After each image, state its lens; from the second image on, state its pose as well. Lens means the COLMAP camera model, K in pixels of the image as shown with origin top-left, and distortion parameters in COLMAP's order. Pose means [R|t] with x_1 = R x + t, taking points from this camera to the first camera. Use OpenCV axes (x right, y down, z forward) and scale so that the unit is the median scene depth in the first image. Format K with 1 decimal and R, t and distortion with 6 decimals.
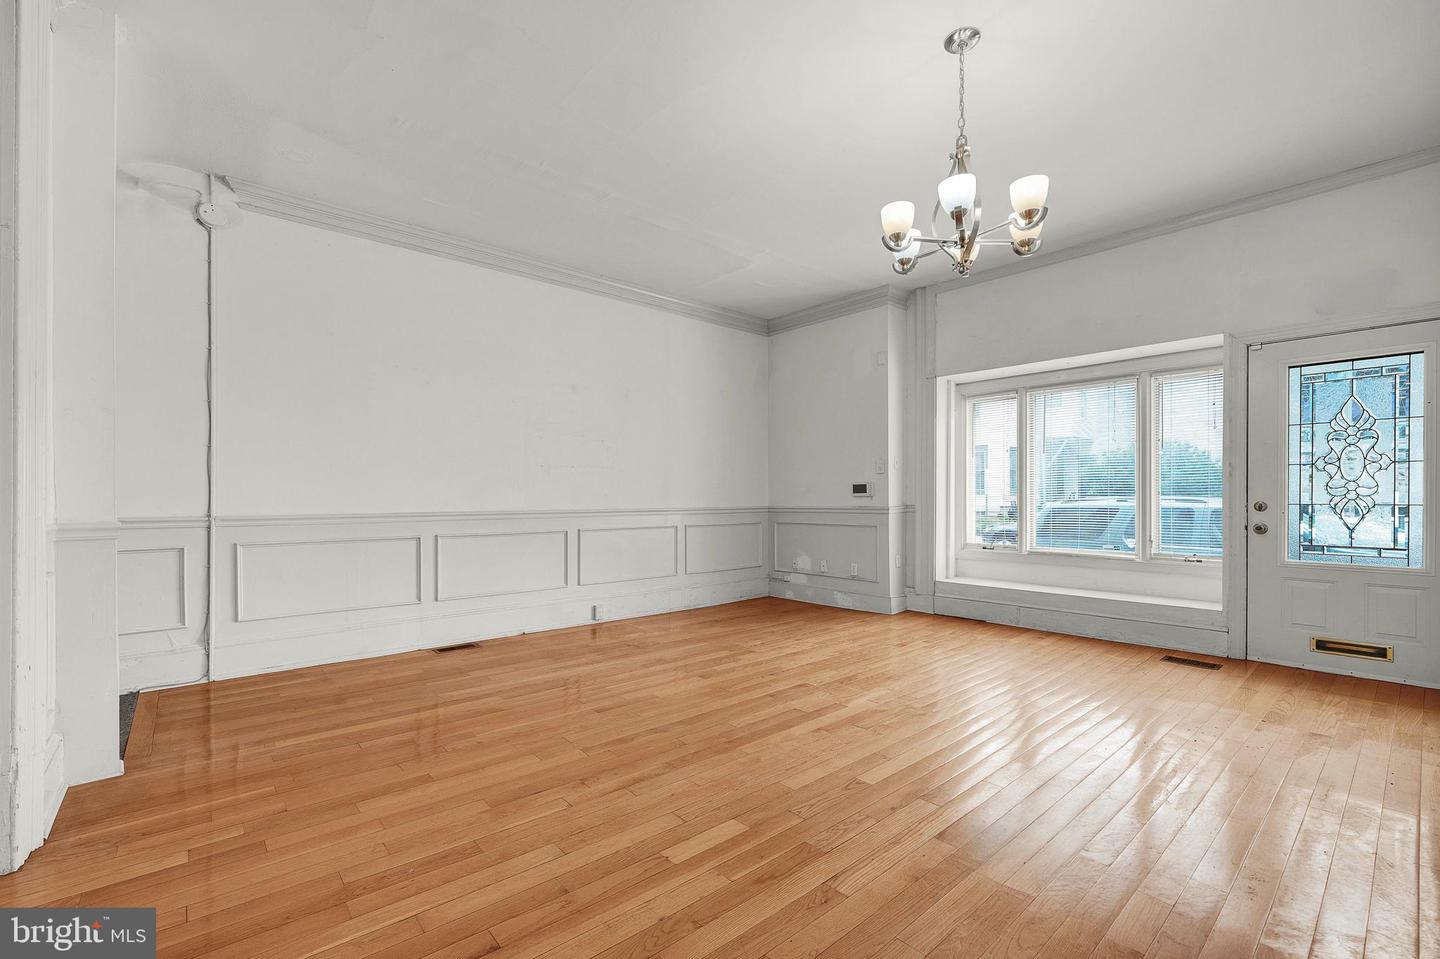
lens RADIAL K [[613.1, 0, 678.0], [0, 613.1, 498.1], [0, 0, 1]] dist [-0.001493, -0.000225]
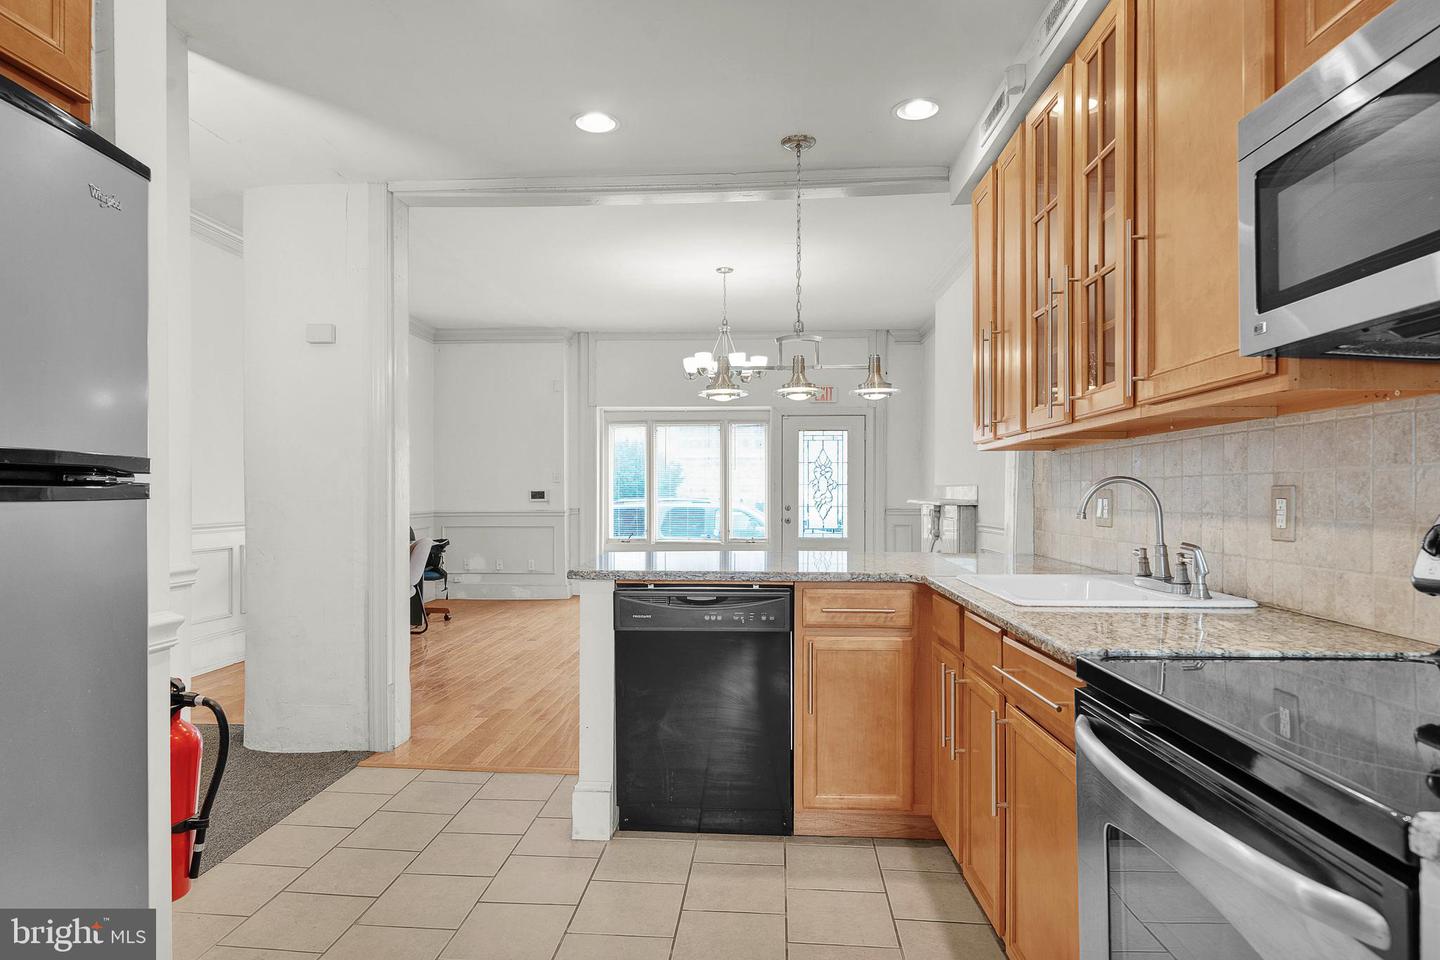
lens RADIAL K [[830.3, 0, 716.6], [0, 830.3, 493.9], [0, 0, 1]] dist [0.000956, 0.000174]
pose [[0.684732, 0.003607, 0.728786, -0.838749], [-0.001116, 0.999992, -0.003902, -0.015752], [-0.728794, 0.001858, 0.684730, -0.441169]]
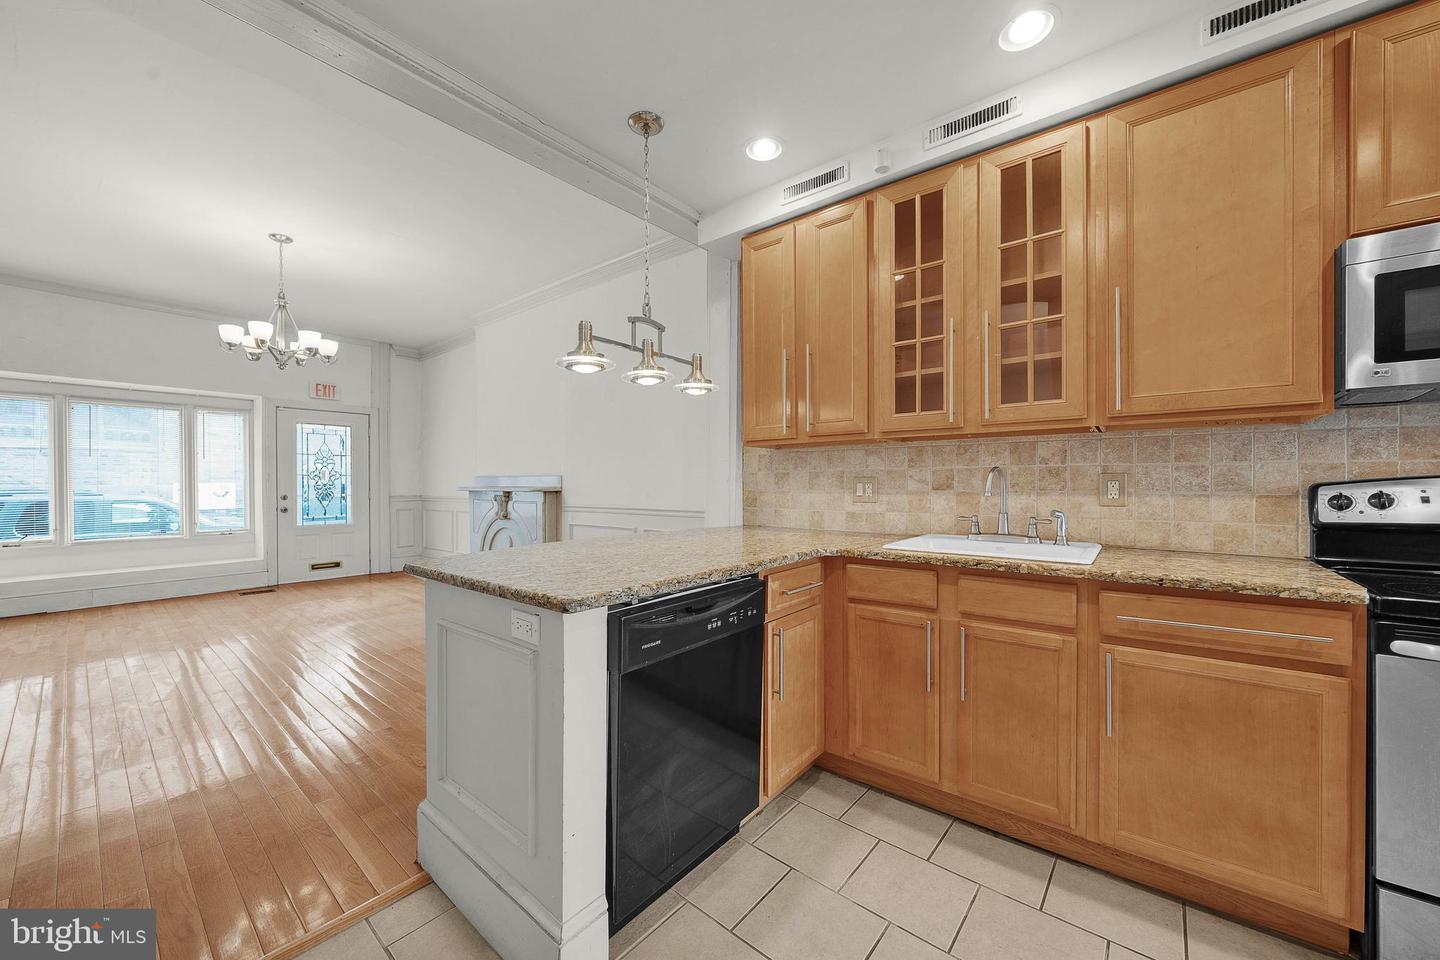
lens RADIAL K [[525.6, 0, 718.5], [0, 525.6, 486.4], [0, 0, 1]] dist [-0.008573, 0.000040]
pose [[-0.185893, -0.000699, 0.982570, -0.718159], [0.005682, 0.999982, 0.001786, -0.013517], [-0.982554, 0.005915, -0.185885, 0.022316]]
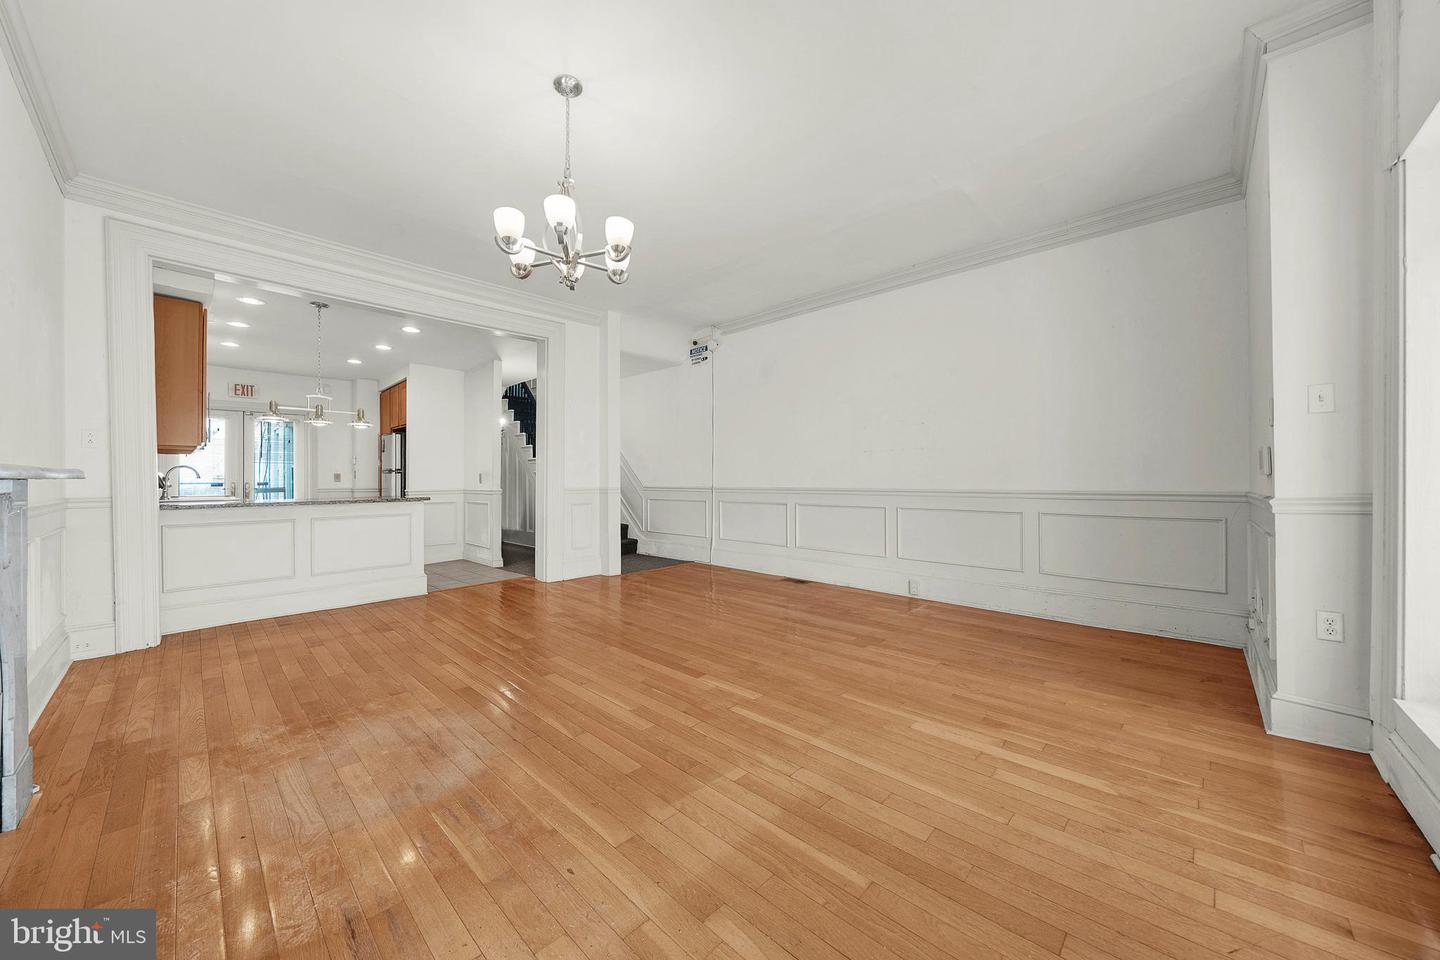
lens RADIAL K [[503.4, 0, 710.4], [0, 503.4, 484.7], [0, 0, 1]] dist [-0.000880, 0.000026]
pose [[0.122689, 0.015311, -0.992327, 0.805430], [0.002339, 0.999874, 0.015716, -0.004806], [0.992442, -0.004249, 0.122638, 0.650897]]
